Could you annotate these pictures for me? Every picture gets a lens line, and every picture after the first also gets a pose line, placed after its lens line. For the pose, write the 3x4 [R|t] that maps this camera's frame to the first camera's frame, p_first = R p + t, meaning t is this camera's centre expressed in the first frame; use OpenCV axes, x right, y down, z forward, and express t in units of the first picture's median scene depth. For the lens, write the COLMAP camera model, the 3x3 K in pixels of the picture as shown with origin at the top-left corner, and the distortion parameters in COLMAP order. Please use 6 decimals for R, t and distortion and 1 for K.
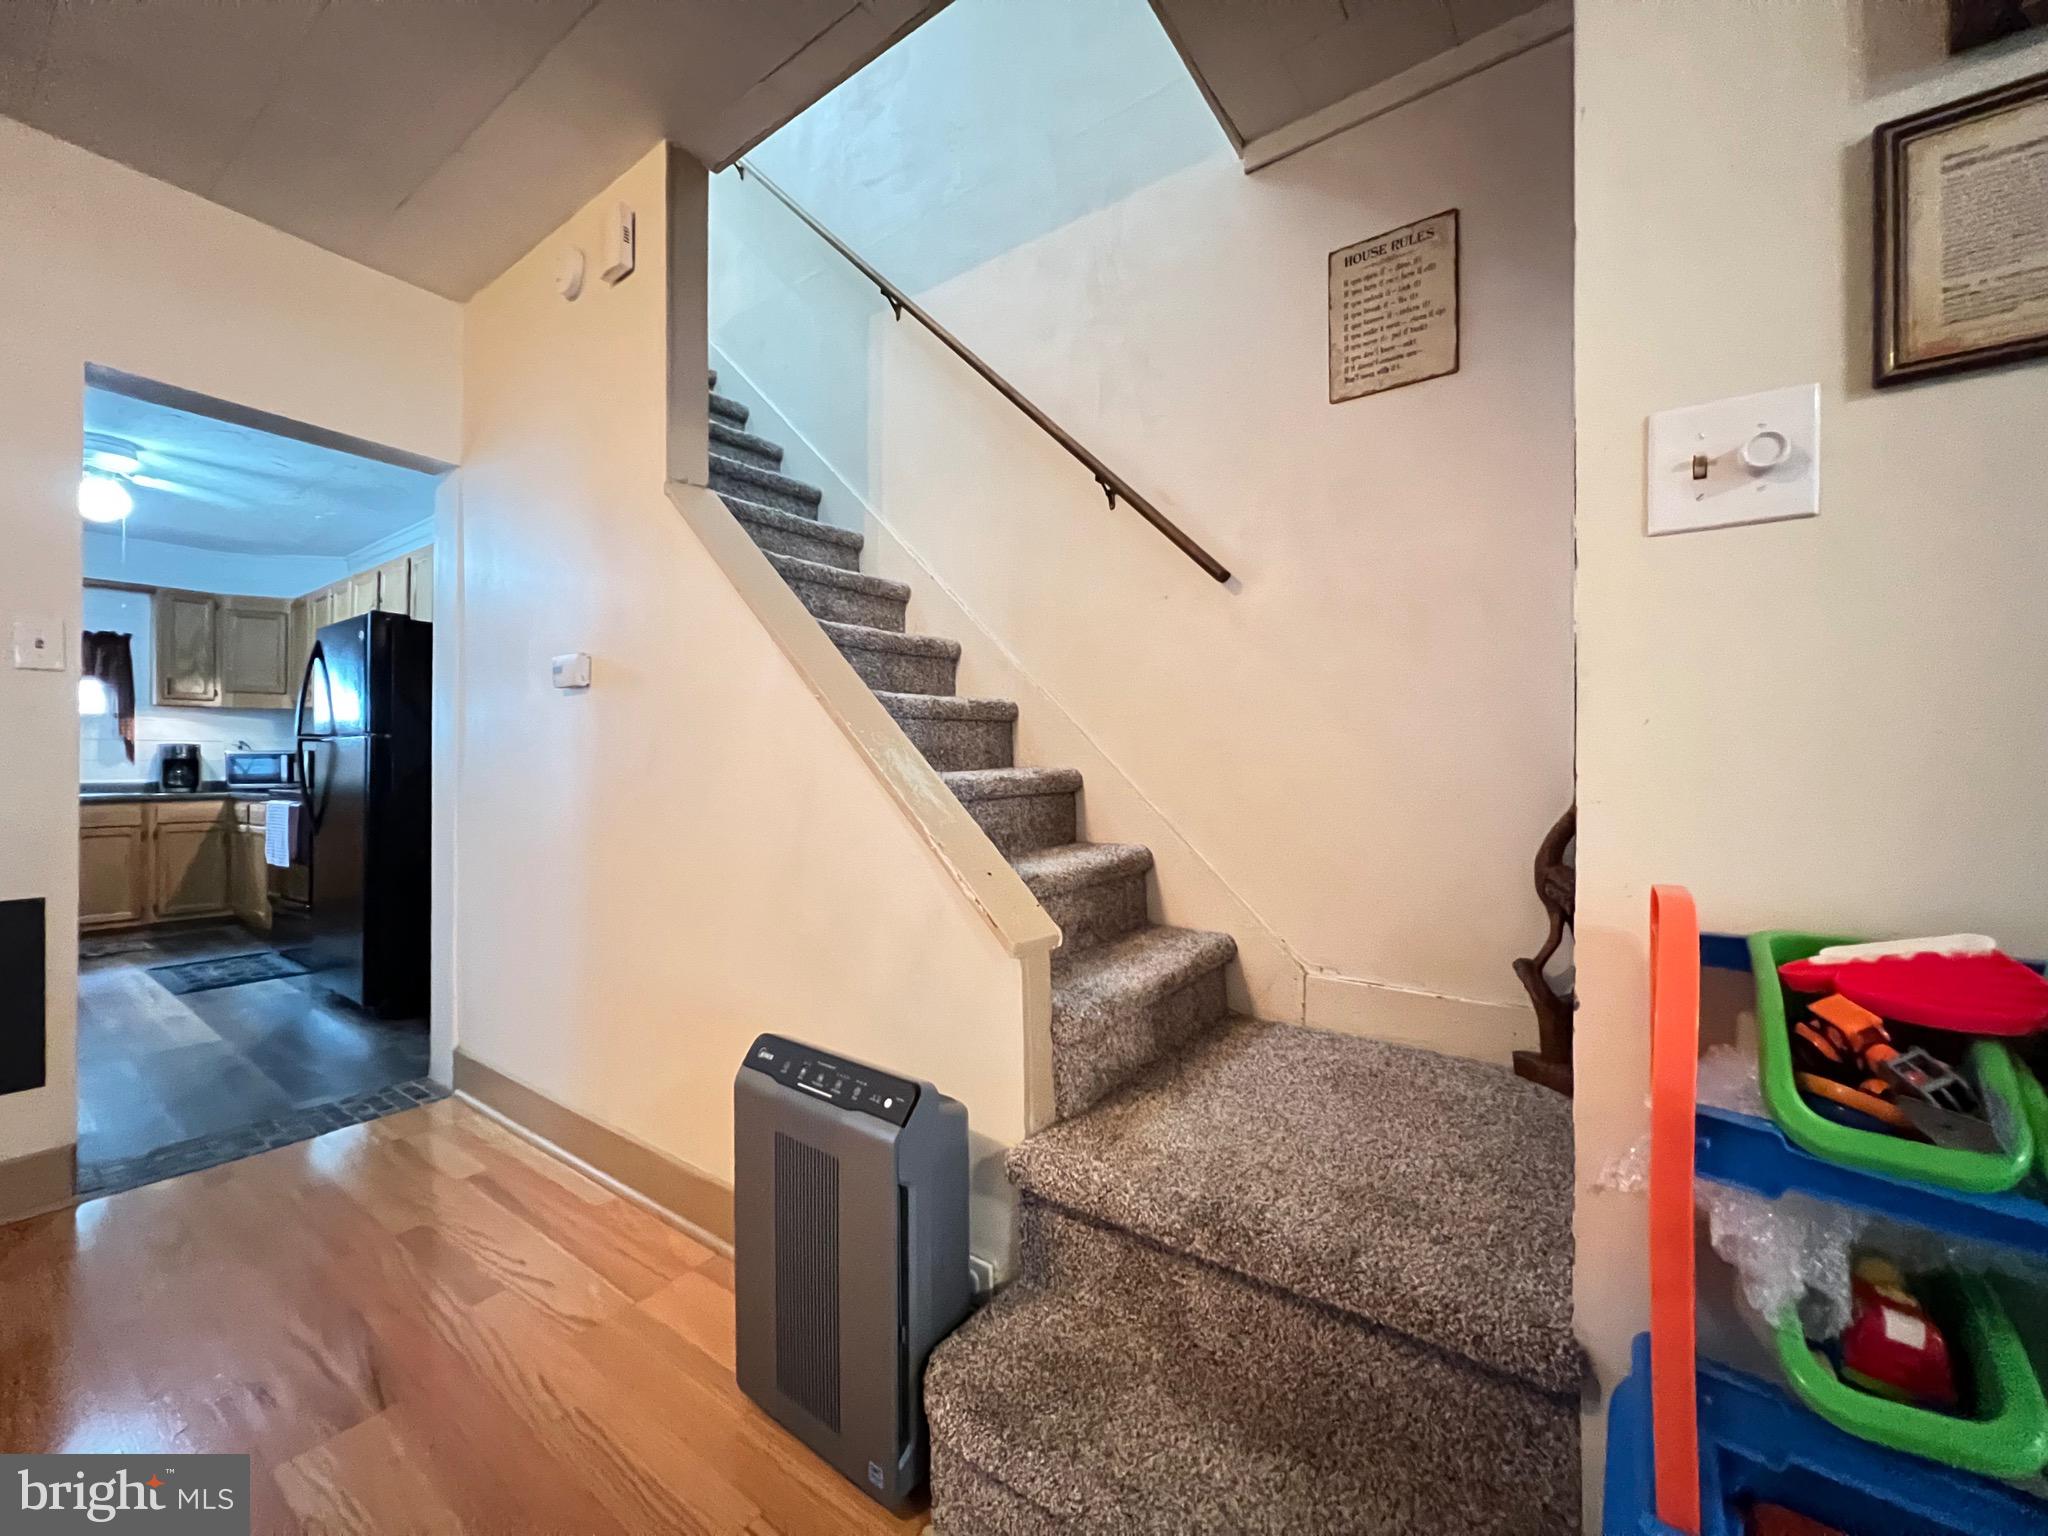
lens RADIAL K [[812.7, 0, 1024.0], [0, 812.7, 768.0], [0, 0, 1]] dist [0.000092, 0.000188]
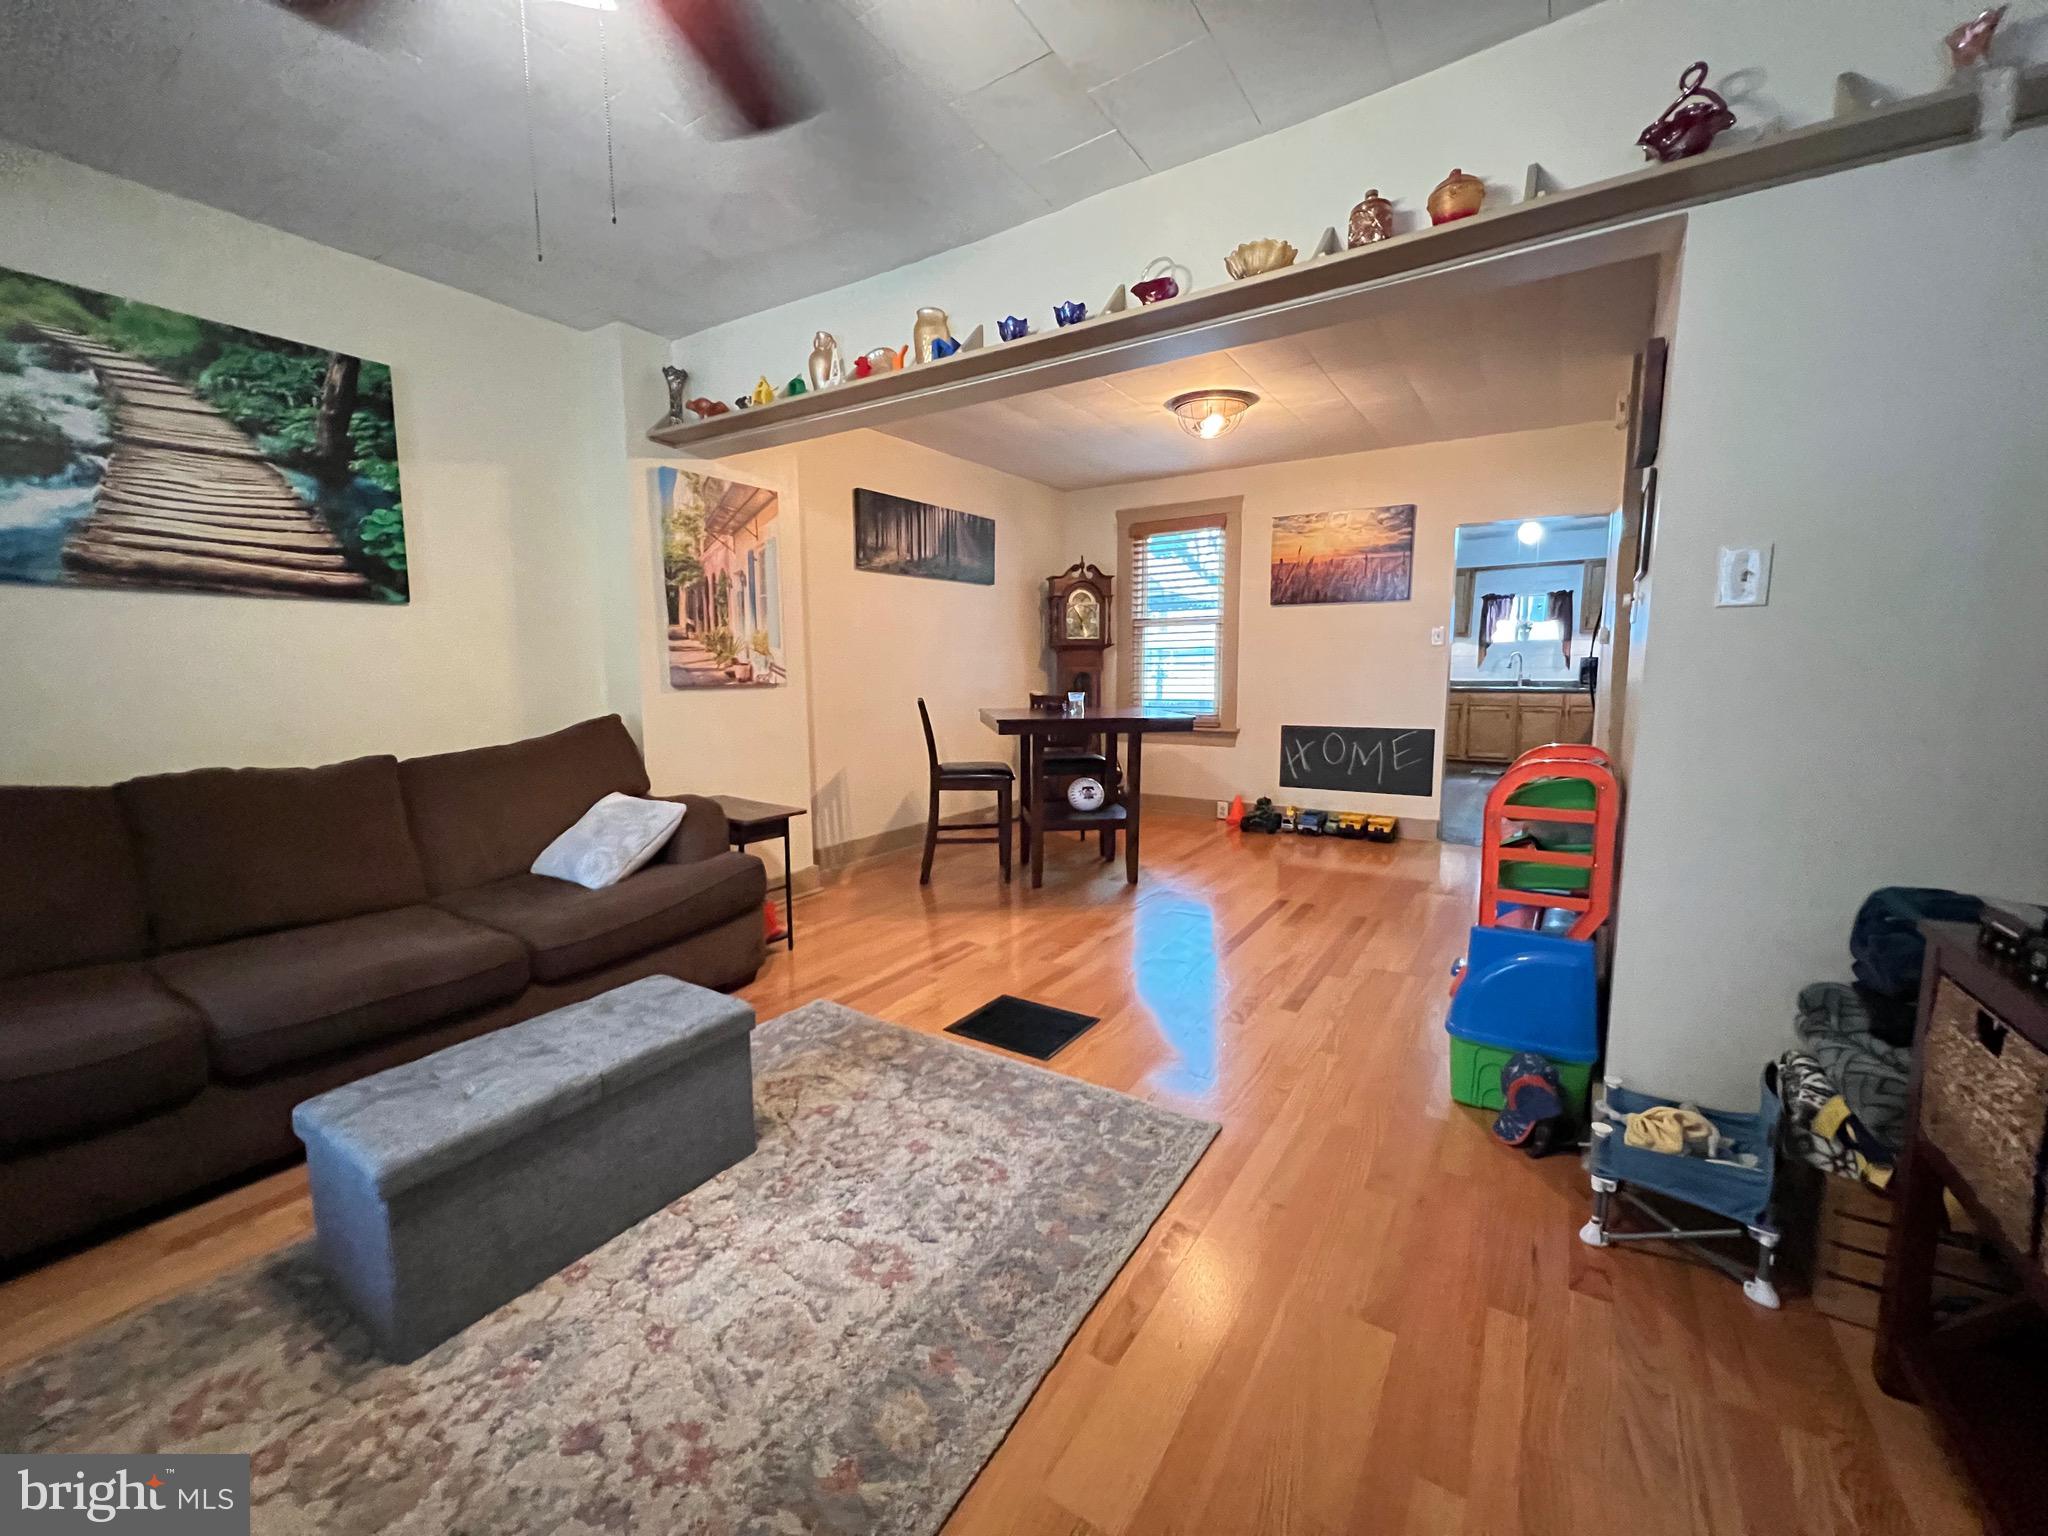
lens RADIAL K [[823.2, 0, 1024.0], [0, 823.2, 760.6], [0, 0, 1]] dist [0.000791, -0.000040]
pose [[0.043936, 0.116358, -0.992235, 0.576231], [0.008497, 0.993115, 0.116838, -0.027725], [0.998998, -0.013564, 0.042645, -0.194969]]
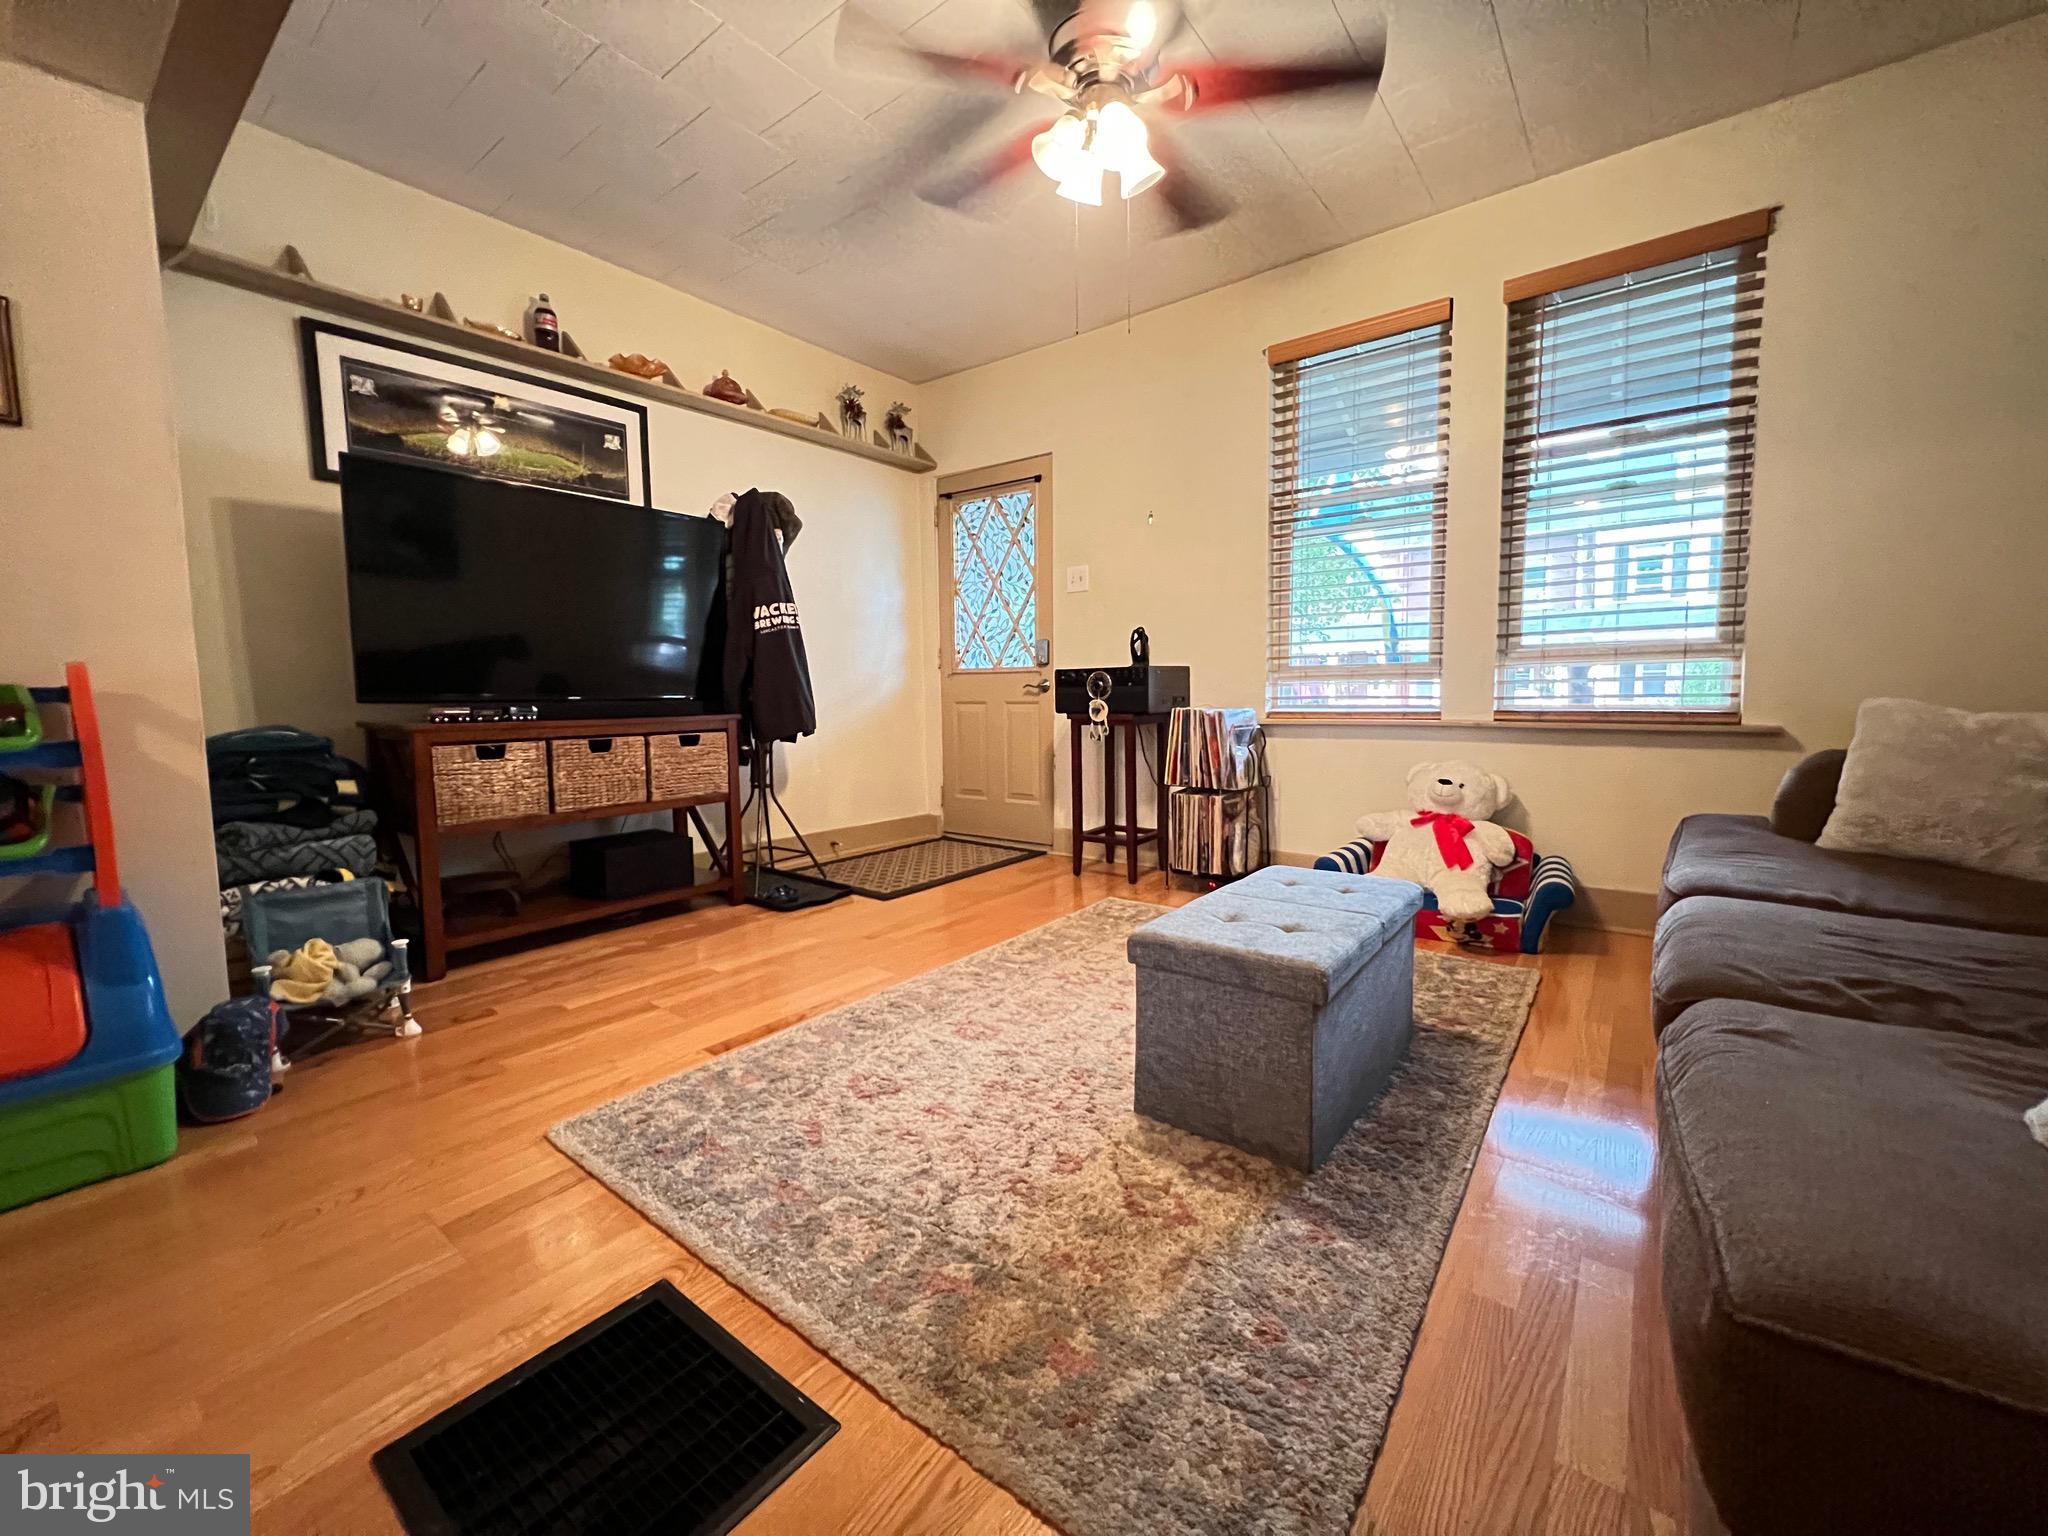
lens RADIAL K [[818.4, 0, 1020.2], [0, 818.4, 765.0], [0, 0, 1]] dist [-0.001399, -0.000054]
pose [[0.038639, -0.092372, 0.994975, -0.103333], [0.011347, 0.995695, 0.091998, 0.035868], [-0.999189, 0.007735, 0.039520, -0.277177]]
